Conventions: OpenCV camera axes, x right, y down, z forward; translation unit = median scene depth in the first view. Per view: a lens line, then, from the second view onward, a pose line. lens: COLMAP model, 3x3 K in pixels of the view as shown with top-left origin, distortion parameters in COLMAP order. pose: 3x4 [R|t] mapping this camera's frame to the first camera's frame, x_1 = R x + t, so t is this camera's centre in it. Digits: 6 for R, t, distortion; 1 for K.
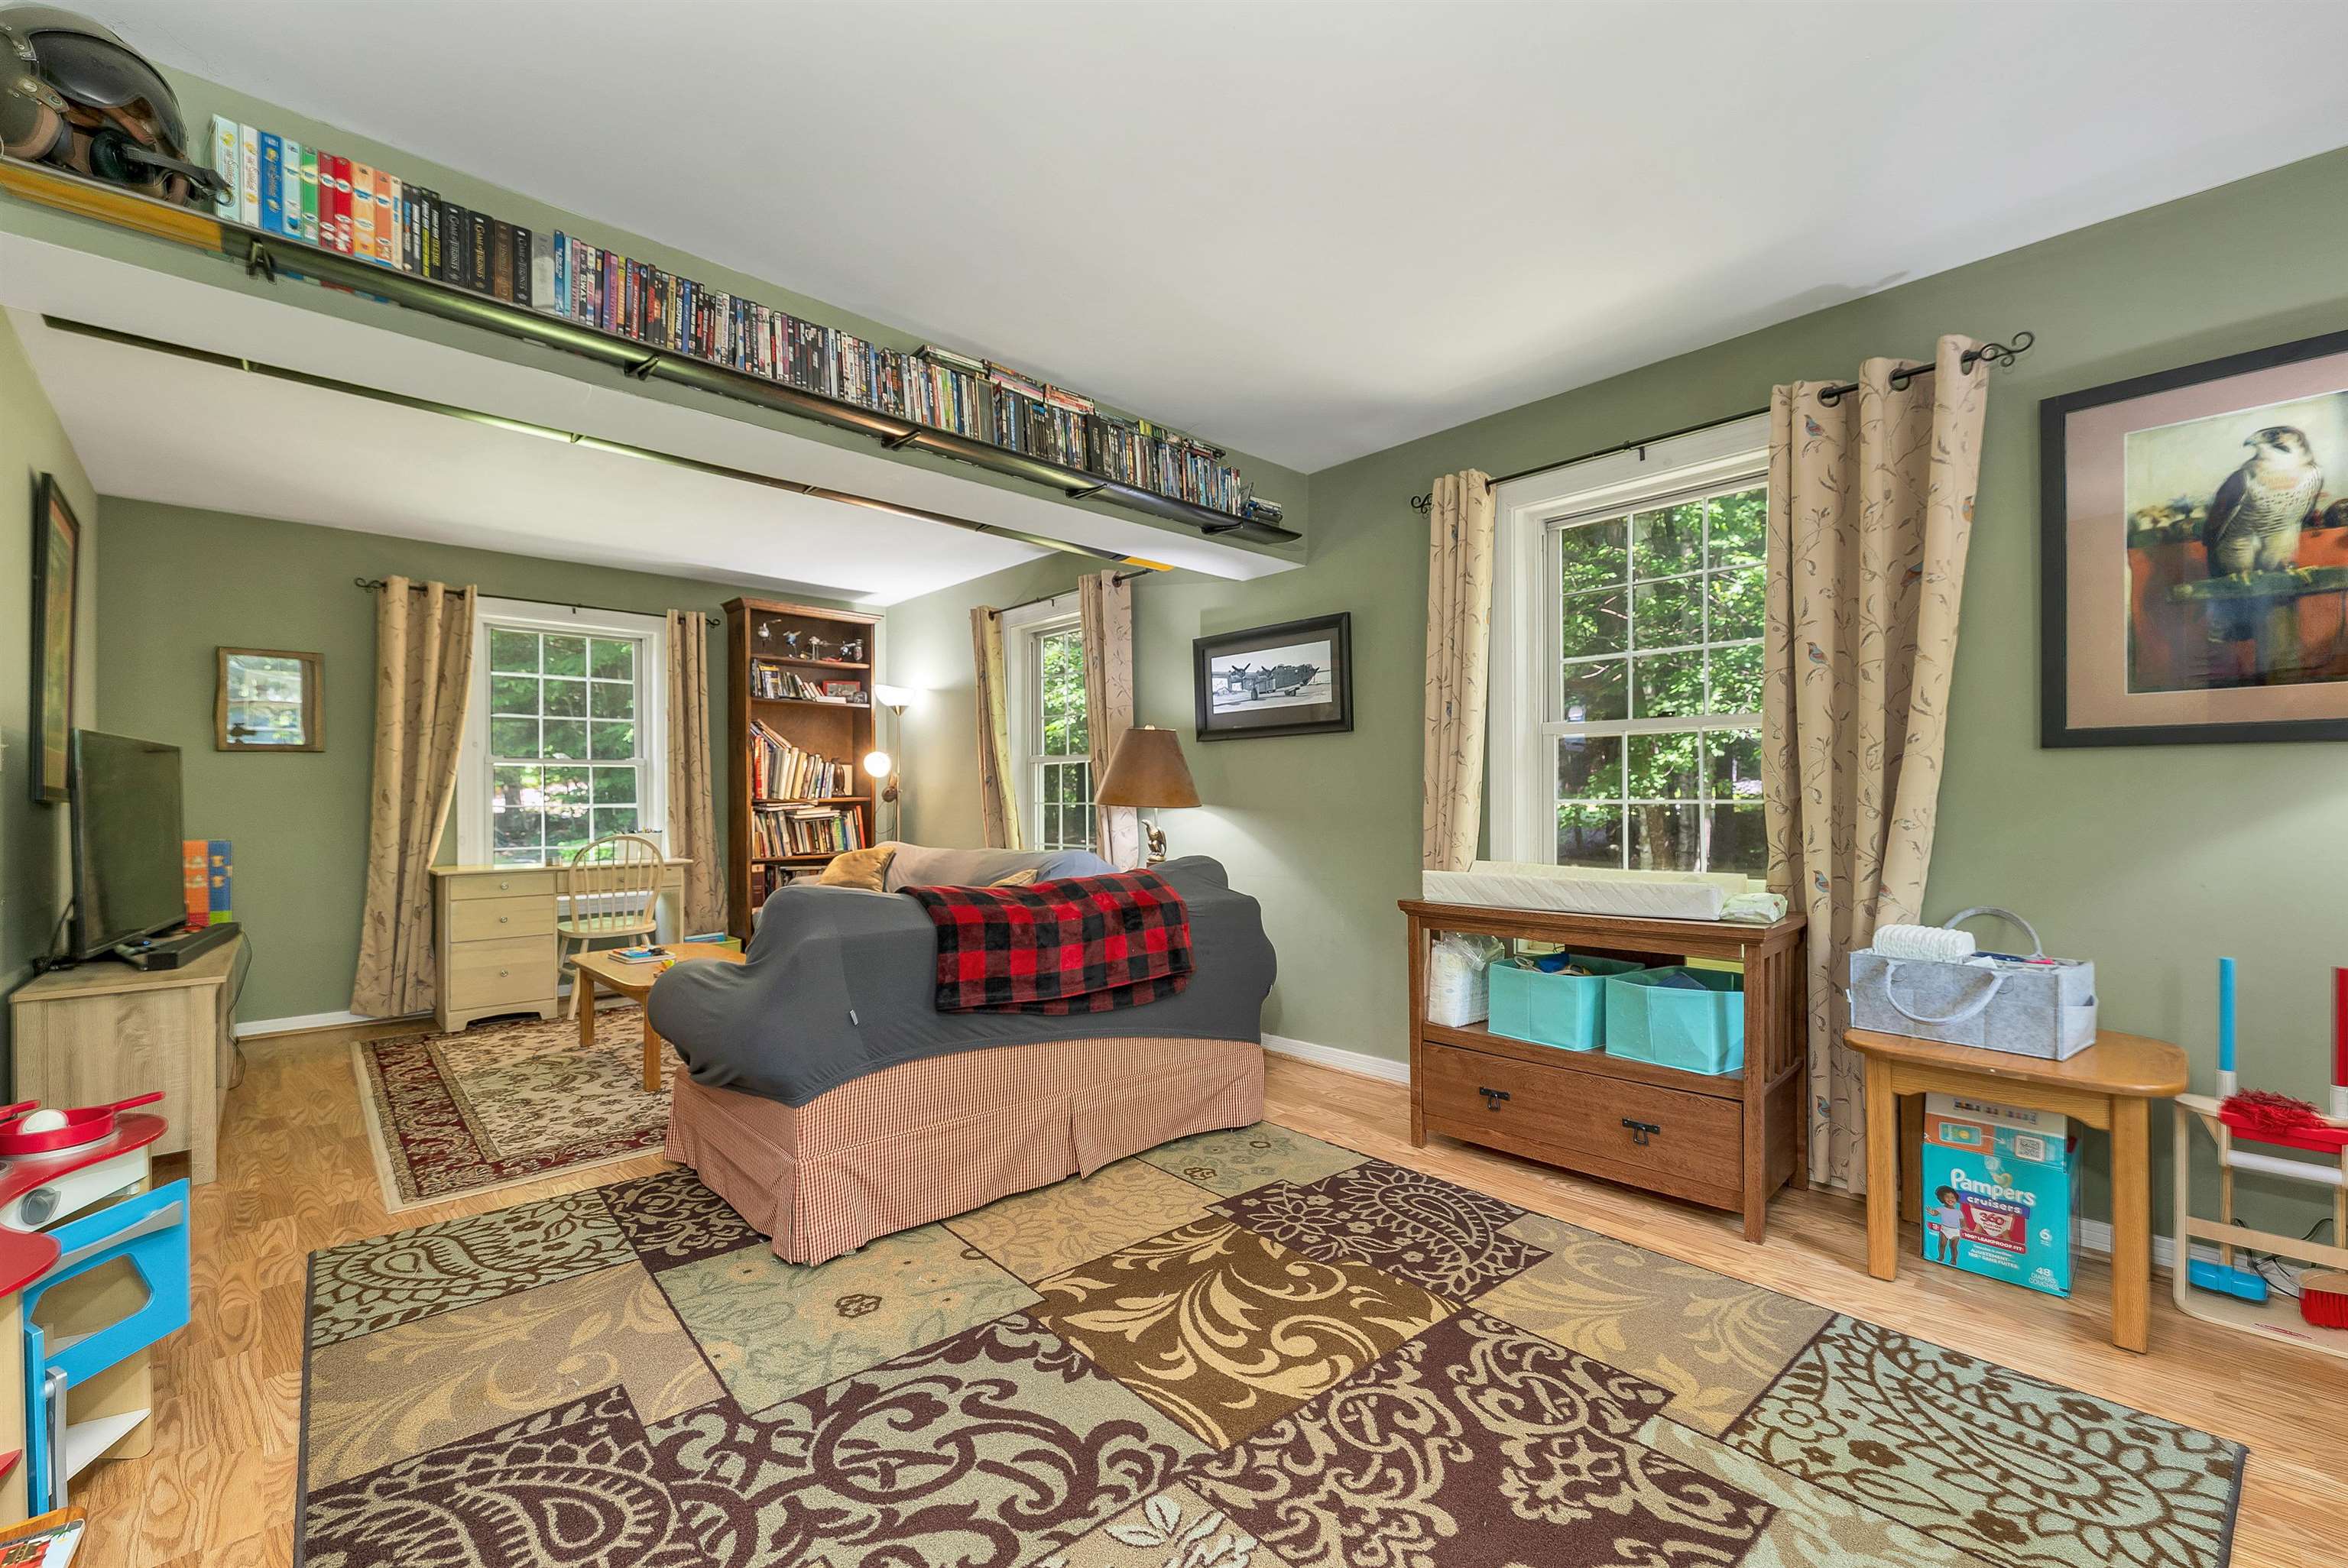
lens RADIAL K [[969.7, 0, 1169.7], [0, 969.7, 797.5], [0, 0, 1]] dist [0.001166, -0.000132]
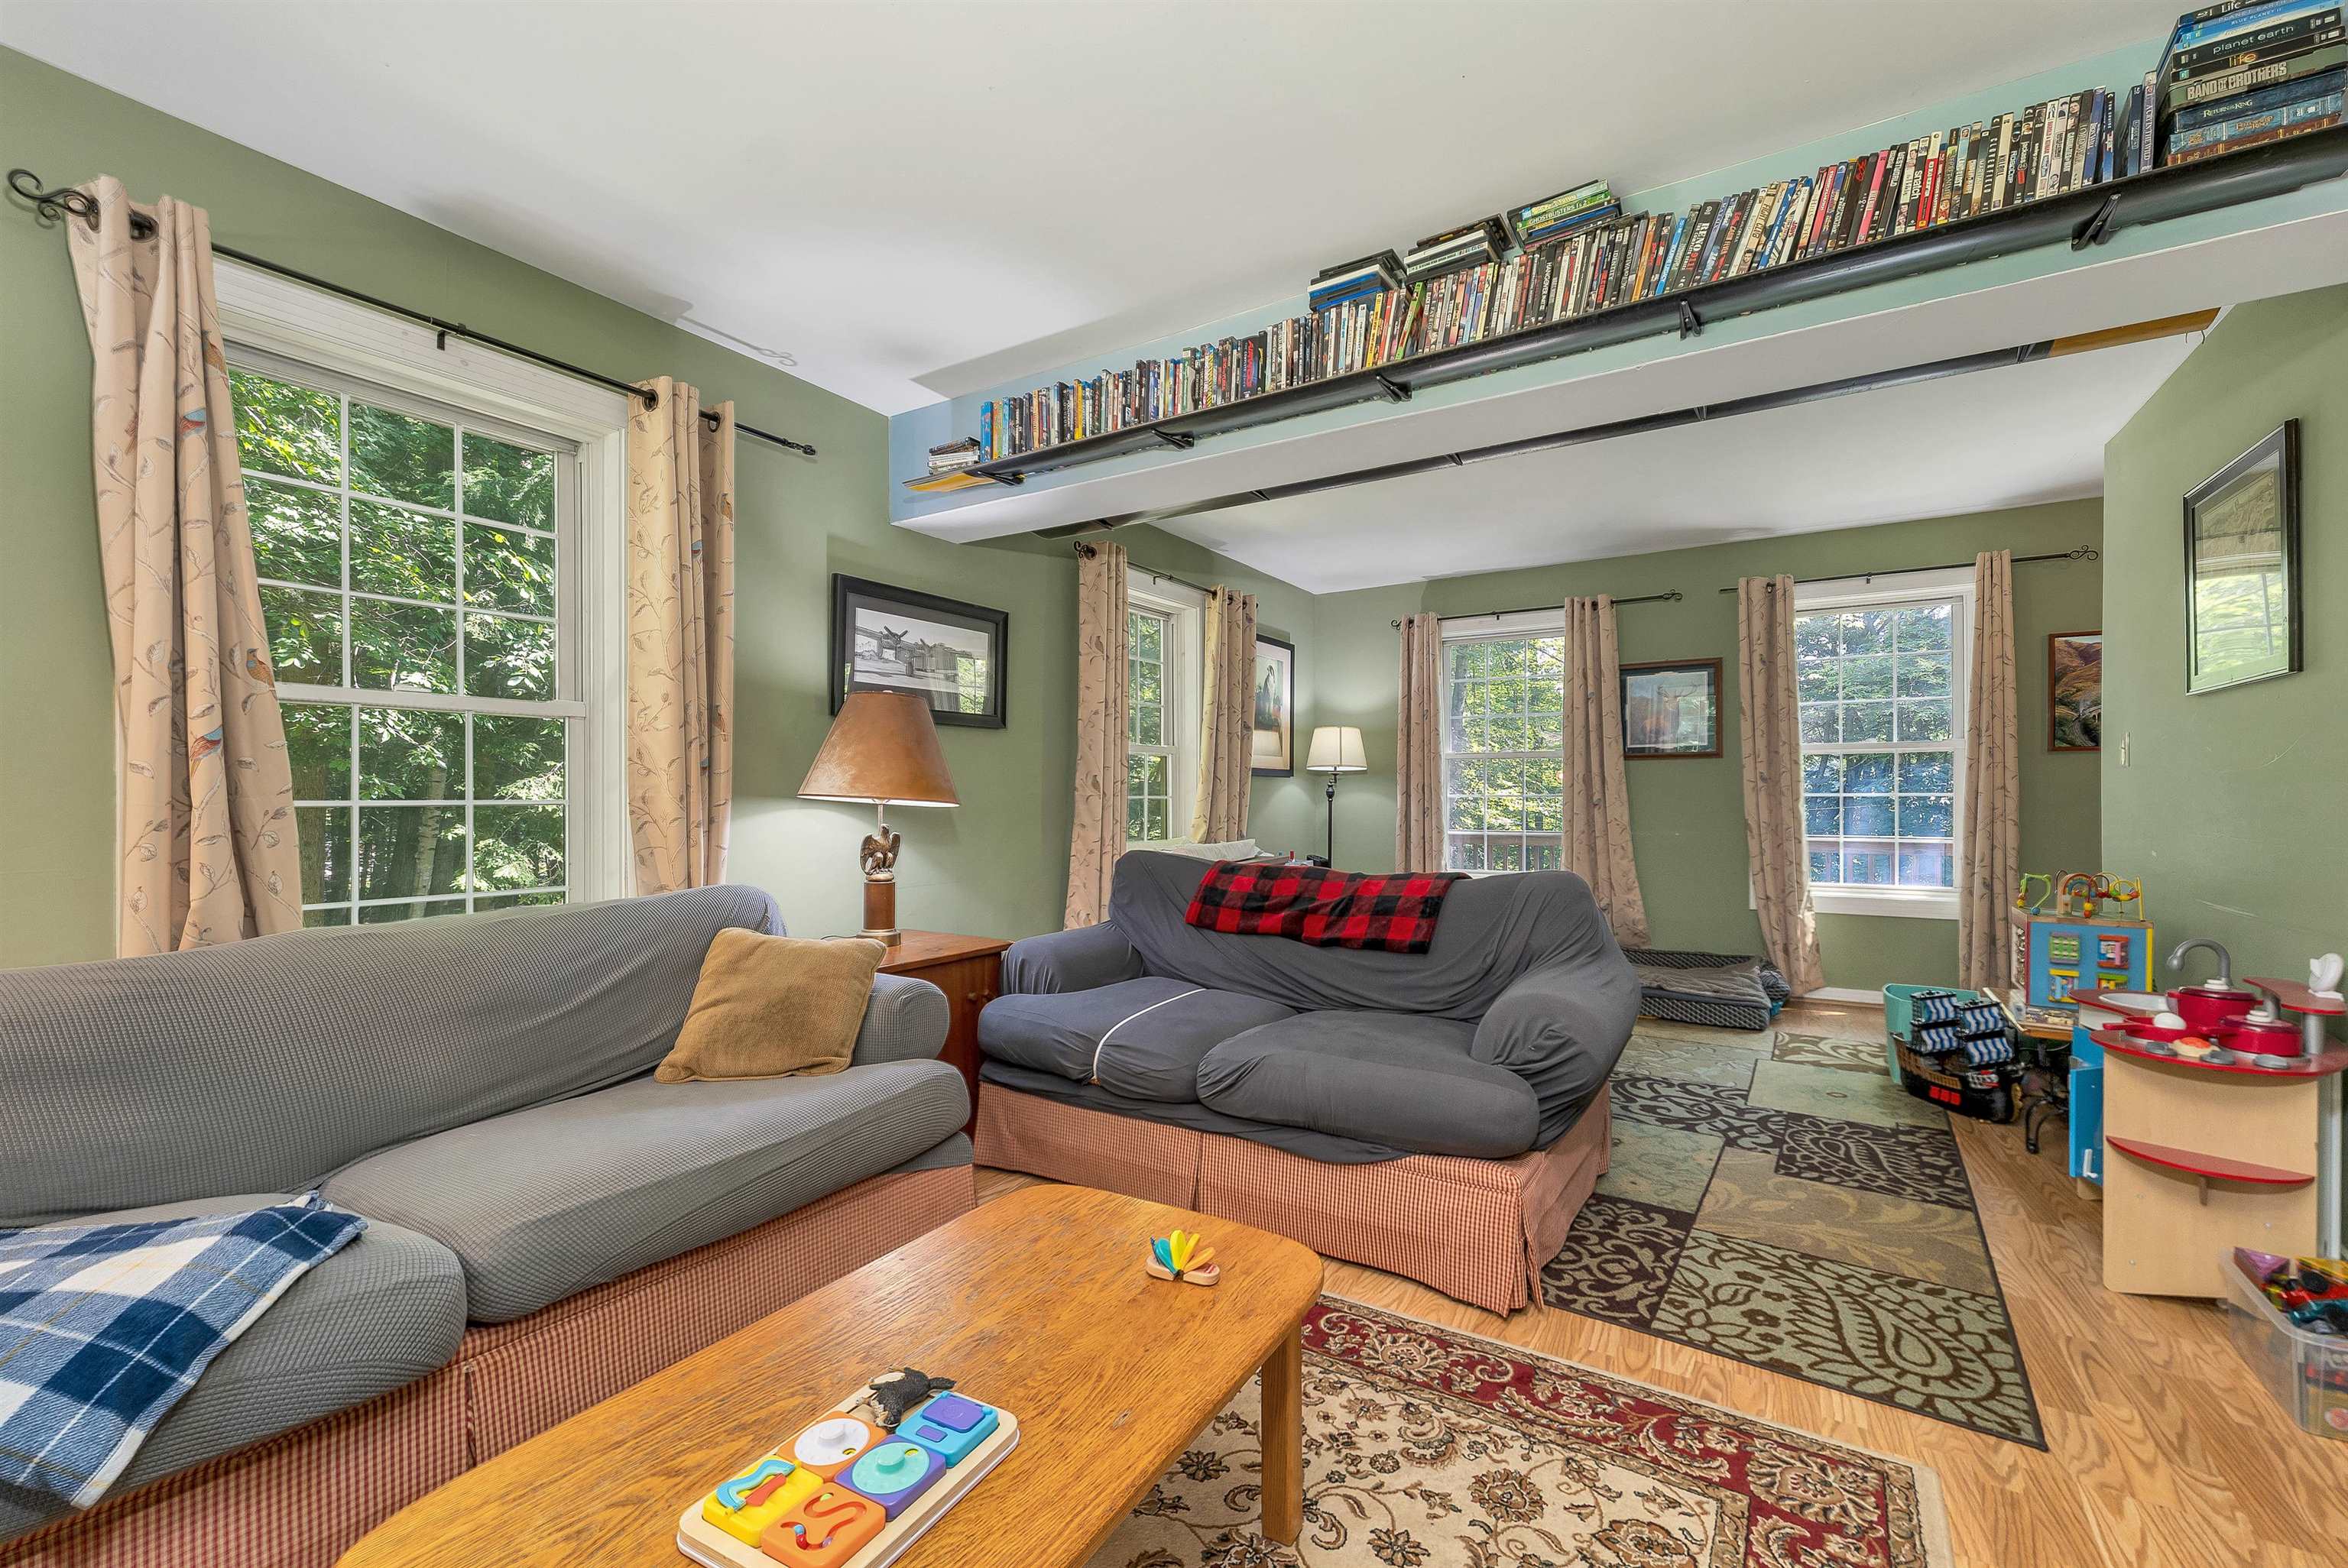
lens RADIAL K [[980.5, 0, 1173.8], [0, 980.5, 803.4], [0, 0, 1]] dist [0.003945, 0.000112]
pose [[-0.250064, -0.003575, 0.968223, -1.451339], [0.000389, 0.999993, 0.003793, 0.010902], [-0.968229, 0.001325, -0.250060, 1.830158]]
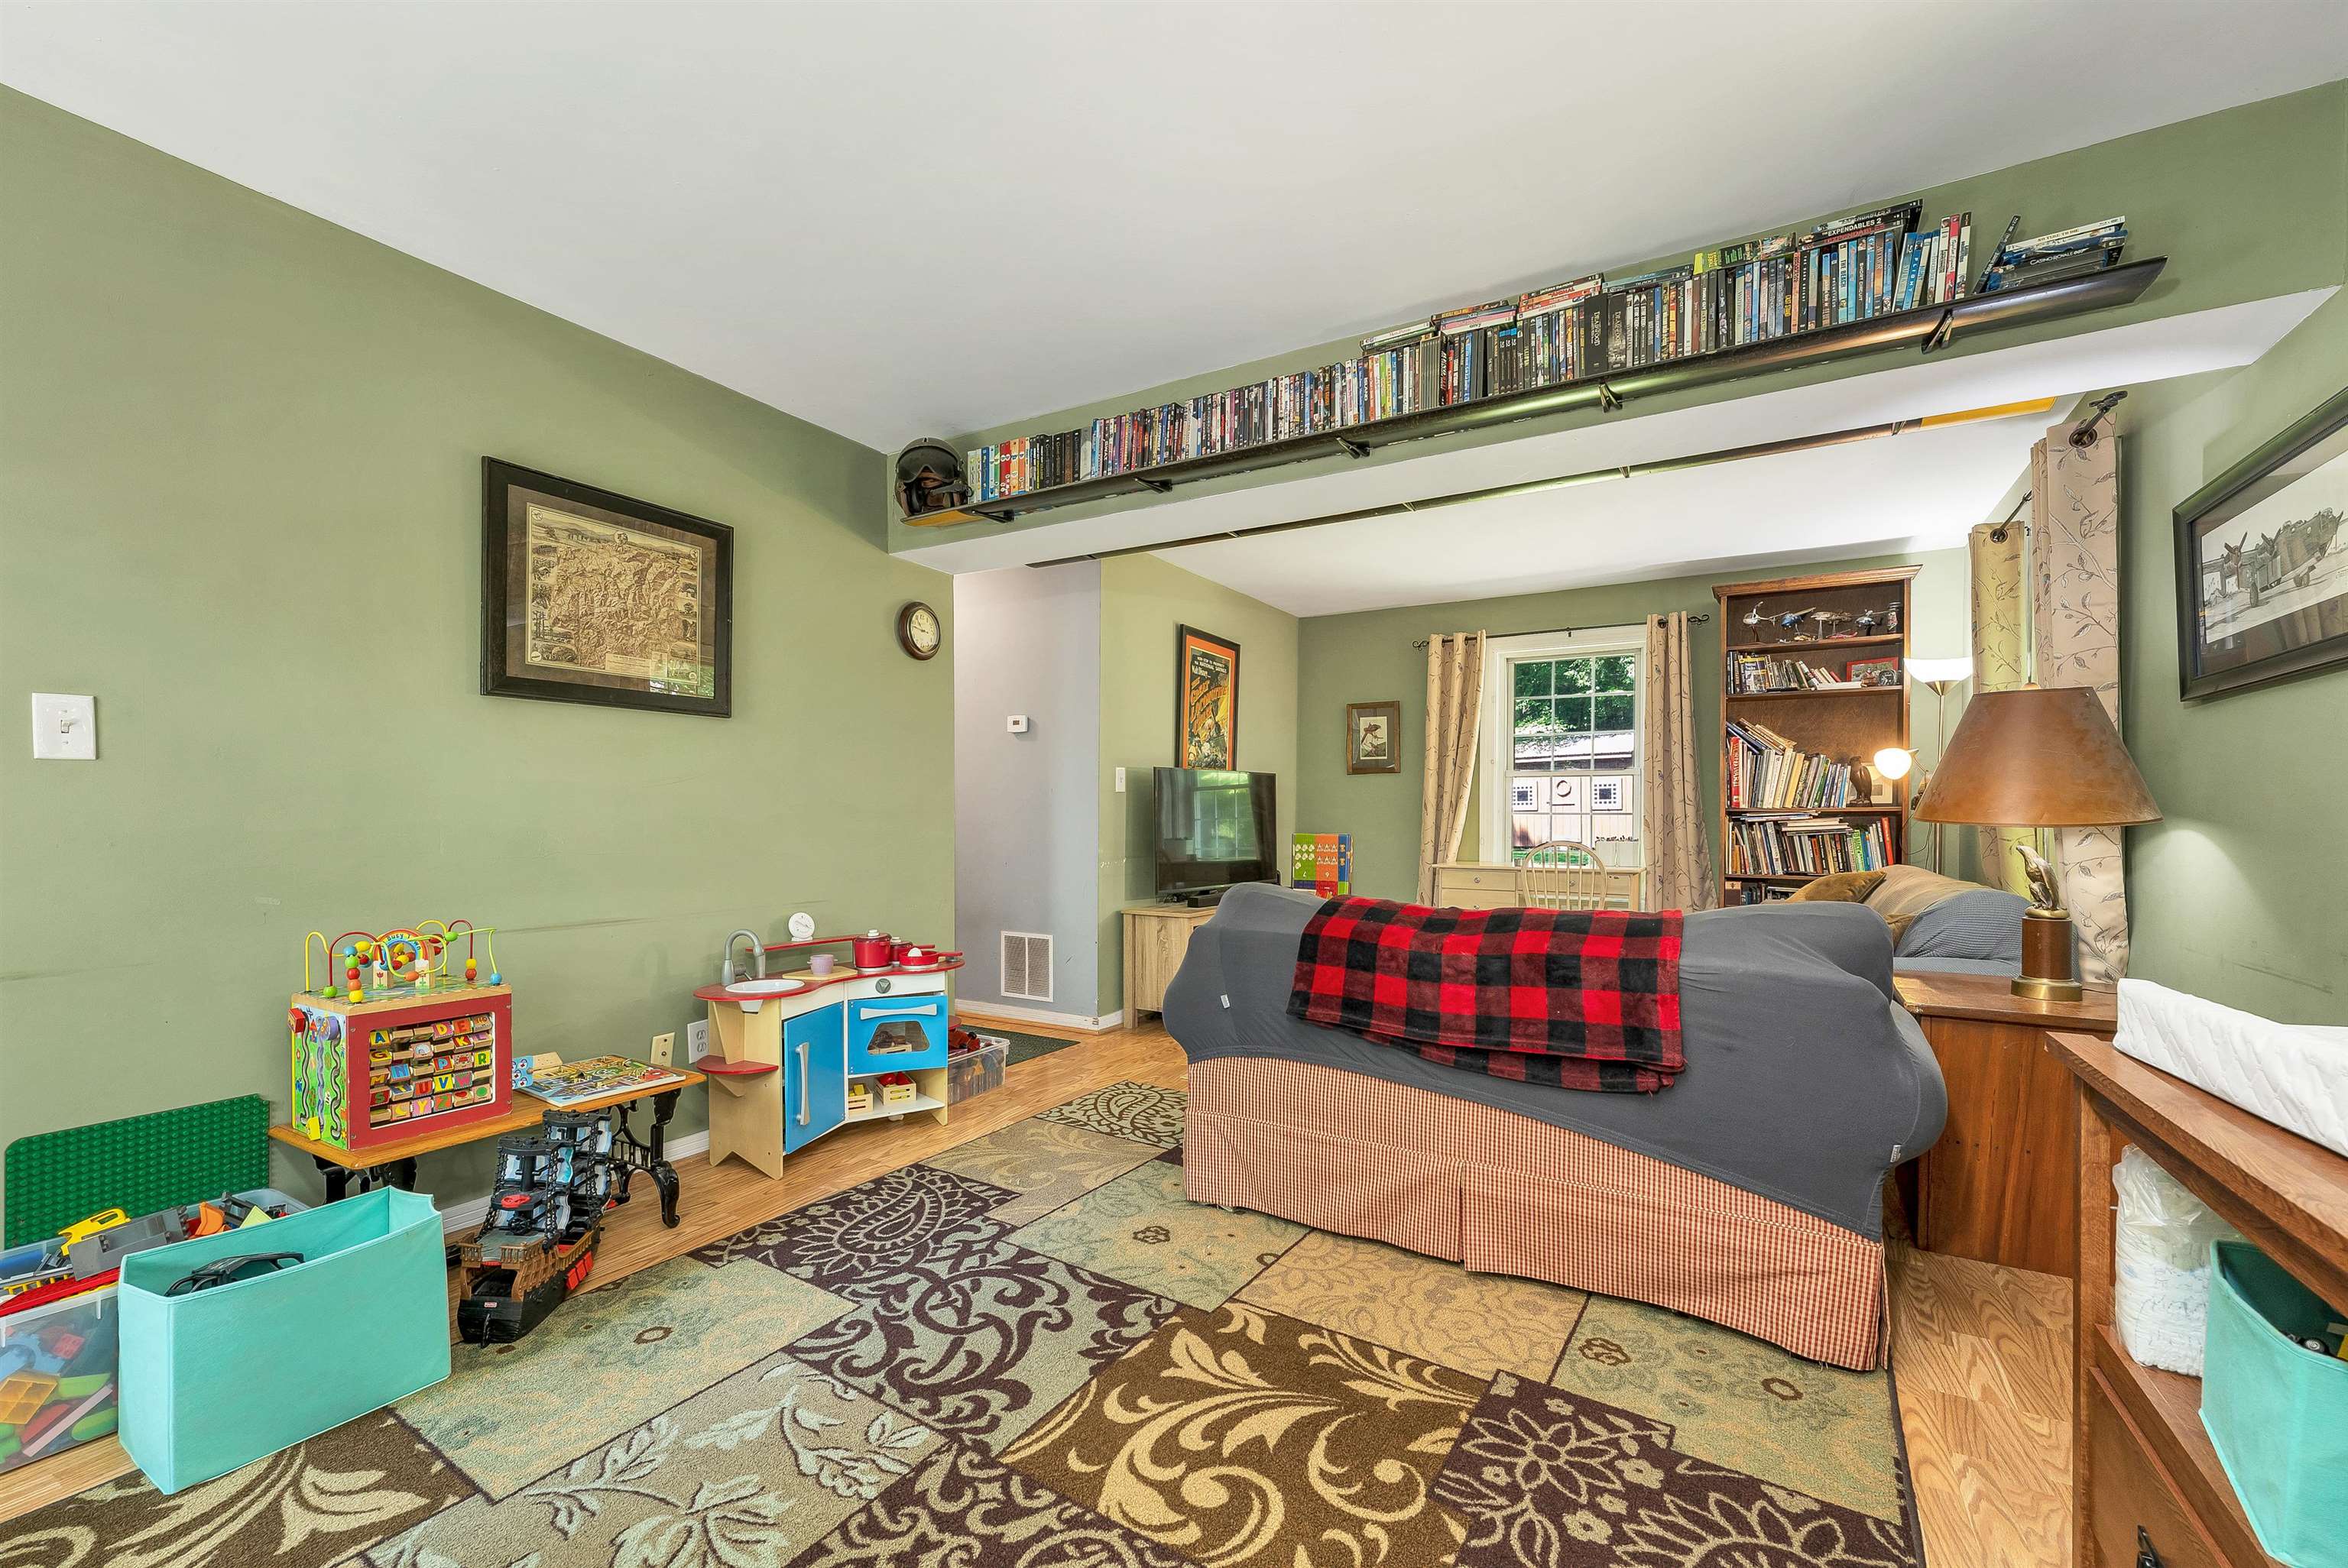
lens RADIAL K [[977.0, 0, 1170.9], [0, 977.0, 819.9], [0, 0, 1]] dist [0.002034, -0.000037]
pose [[0.277327, 0.014698, -0.960663, 0.754195], [-0.001246, 0.999888, 0.014939, -0.000544], [0.960775, -0.002946, 0.277314, 0.635726]]
